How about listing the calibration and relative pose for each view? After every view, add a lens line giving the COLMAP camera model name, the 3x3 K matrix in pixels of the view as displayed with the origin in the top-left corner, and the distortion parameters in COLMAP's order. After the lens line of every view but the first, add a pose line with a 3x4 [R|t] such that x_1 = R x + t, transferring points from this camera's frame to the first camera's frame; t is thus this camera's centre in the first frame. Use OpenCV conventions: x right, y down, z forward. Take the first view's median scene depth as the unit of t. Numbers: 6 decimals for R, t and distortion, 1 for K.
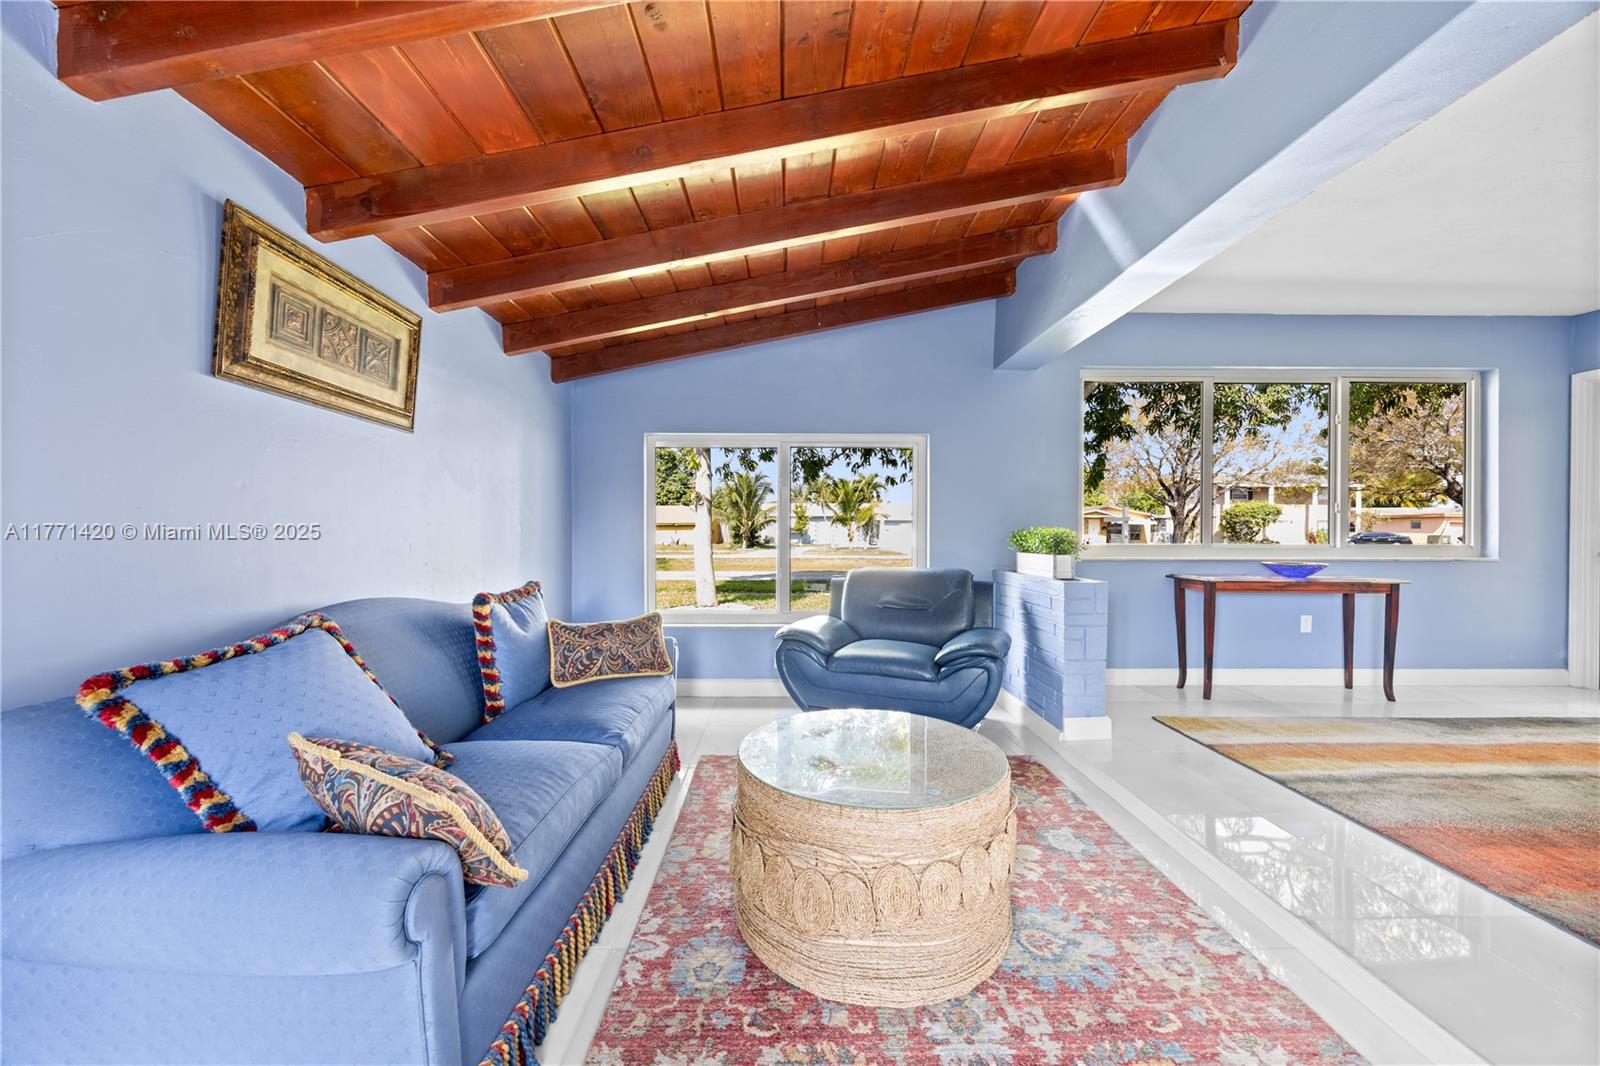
lens RADIAL K [[611.3, 0, 792.2], [0, 611.3, 537.8], [0, 0, 1]] dist [-0.001305, -0.000678]
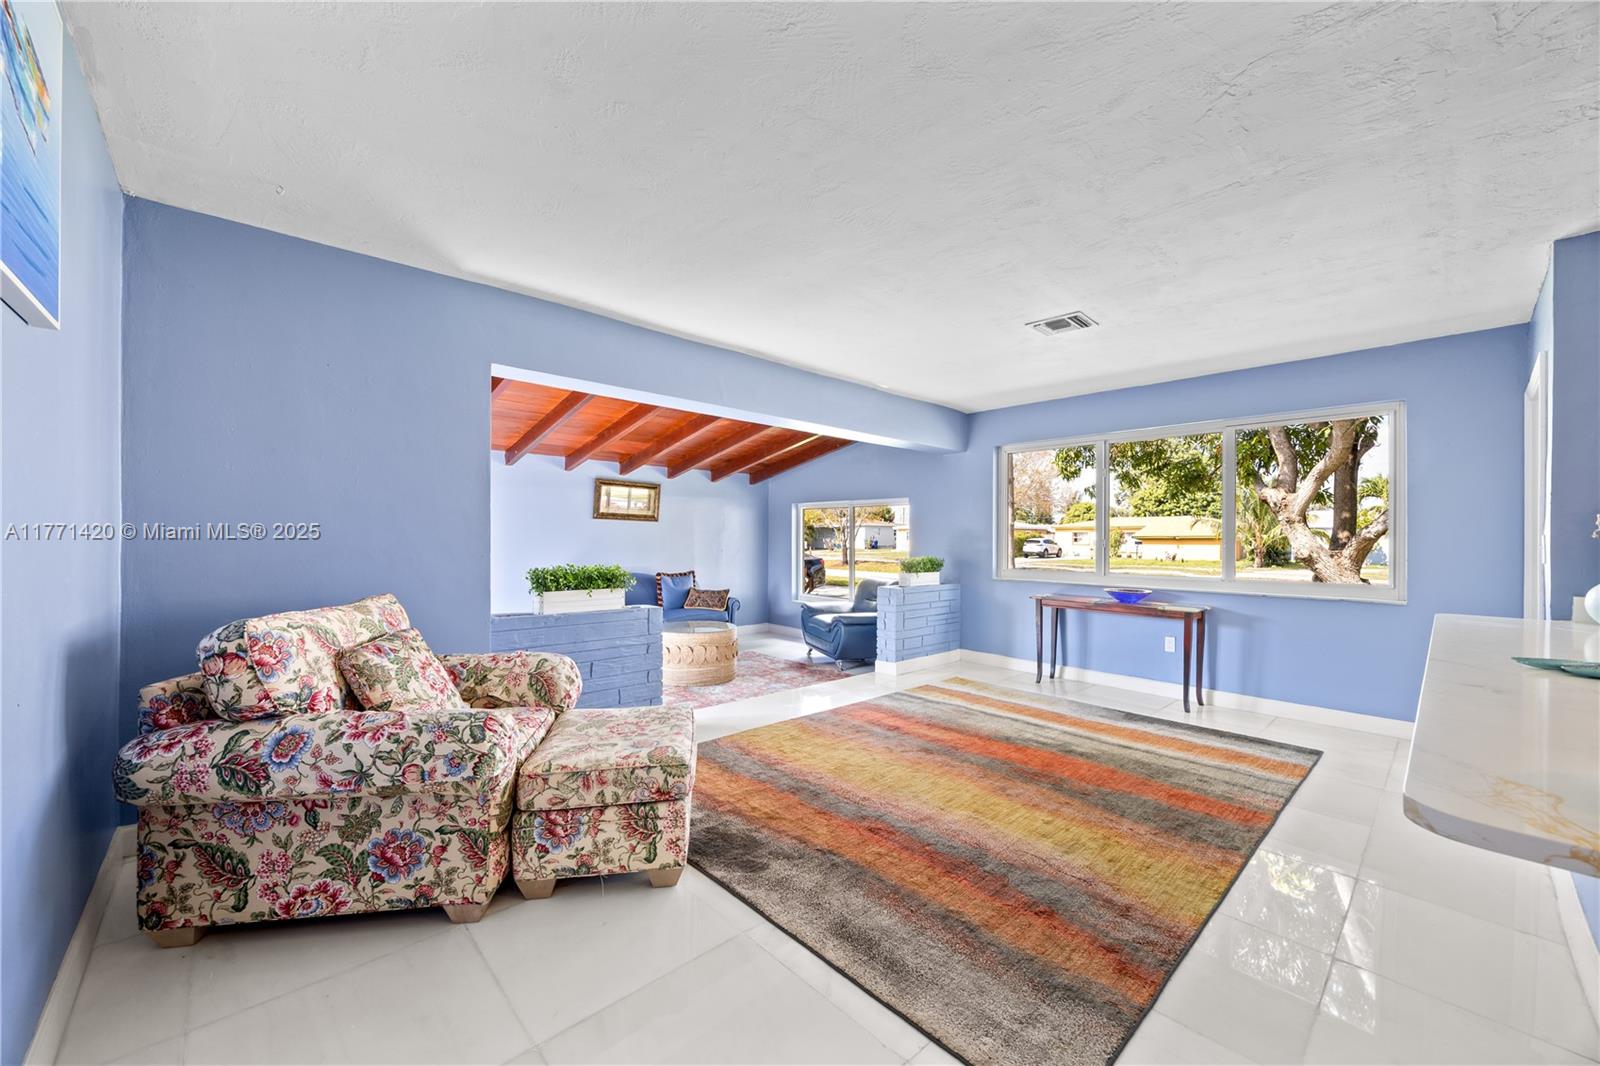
lens RADIAL K [[611.3, 0, 790.2], [0, 611.3, 537.6], [0, 0, 1]] dist [-0.001305, -0.000678]
pose [[0.664824, 0.003526, -0.746992, 1.778129], [-0.016724, 0.999808, -0.010166, -0.057183], [0.746813, 0.019251, 0.664756, -0.472336]]
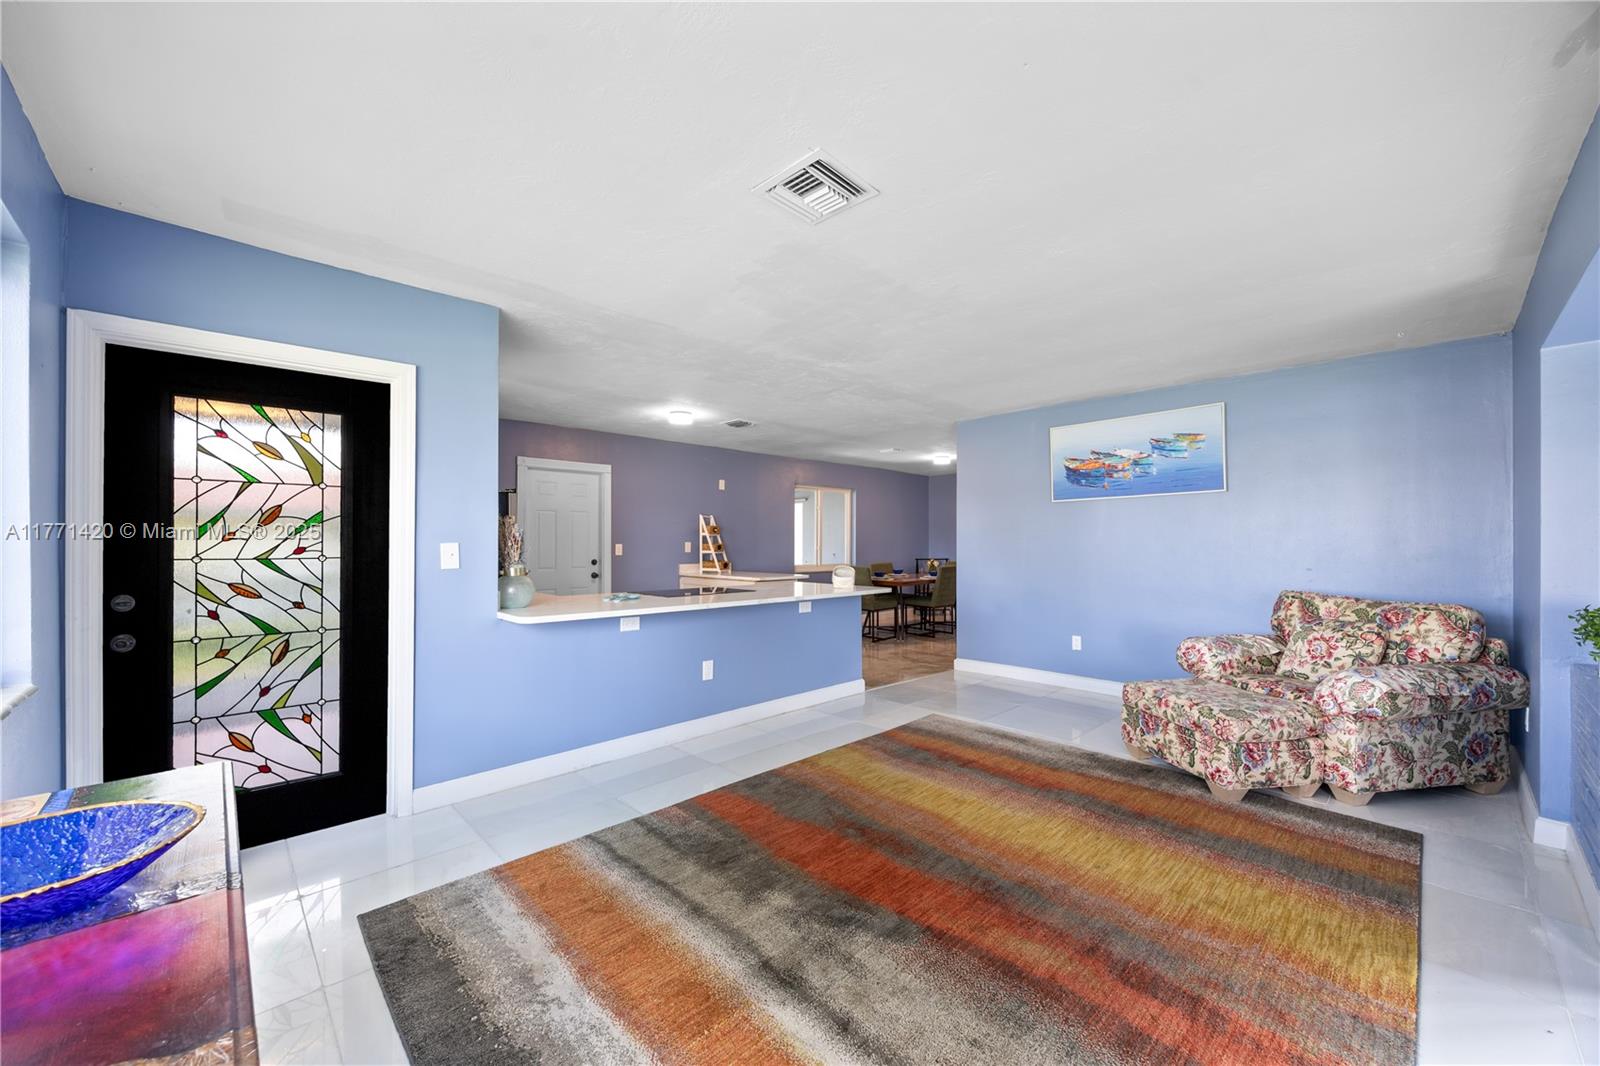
lens RADIAL K [[611.3, 0, 793.0], [0, 611.3, 539.3], [0, 0, 1]] dist [-0.001305, -0.000678]
pose [[-0.682214, -0.002884, 0.731147, 0.685088], [0.004943, 0.999951, 0.008556, -0.102632], [-0.731136, 0.009451, -0.682167, 1.300320]]
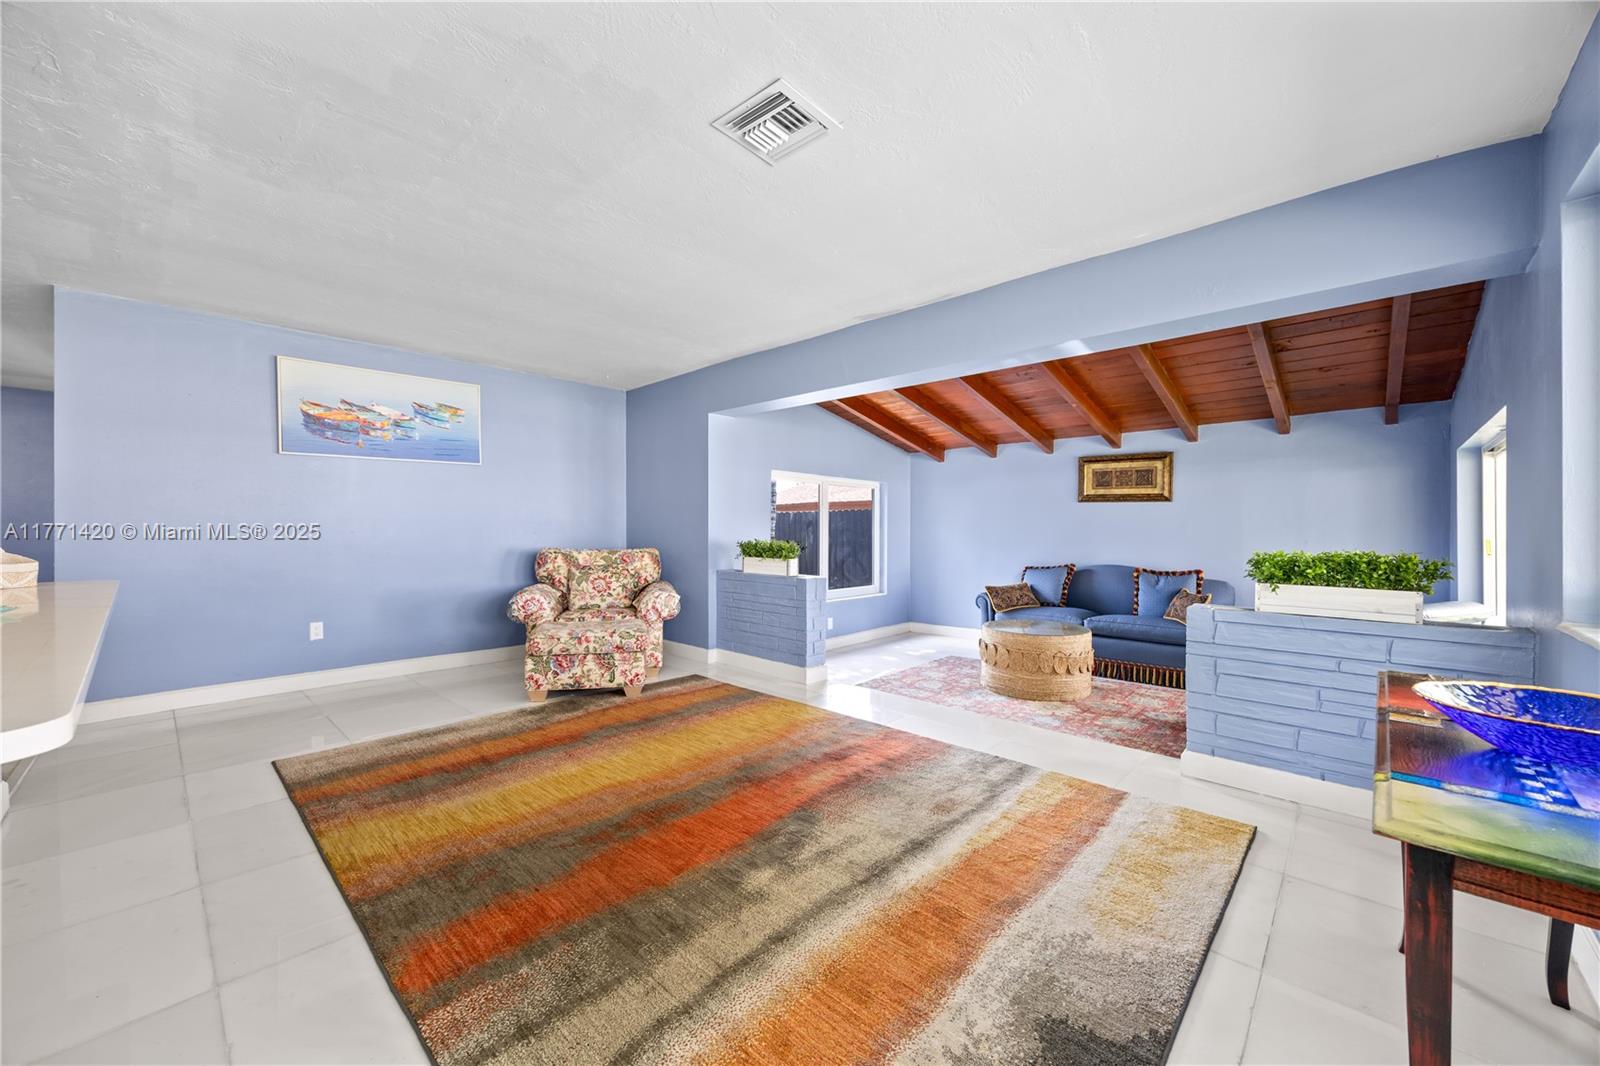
lens RADIAL K [[611.3, 0, 795.0], [0, 611.3, 528.9], [0, 0, 1]] dist [-0.001305, -0.000678]
pose [[-0.690967, -0.007650, -0.722846, 1.719136], [-0.015397, 0.999873, 0.004137, -0.044289], [0.722722, 0.013988, -0.690997, 1.296036]]
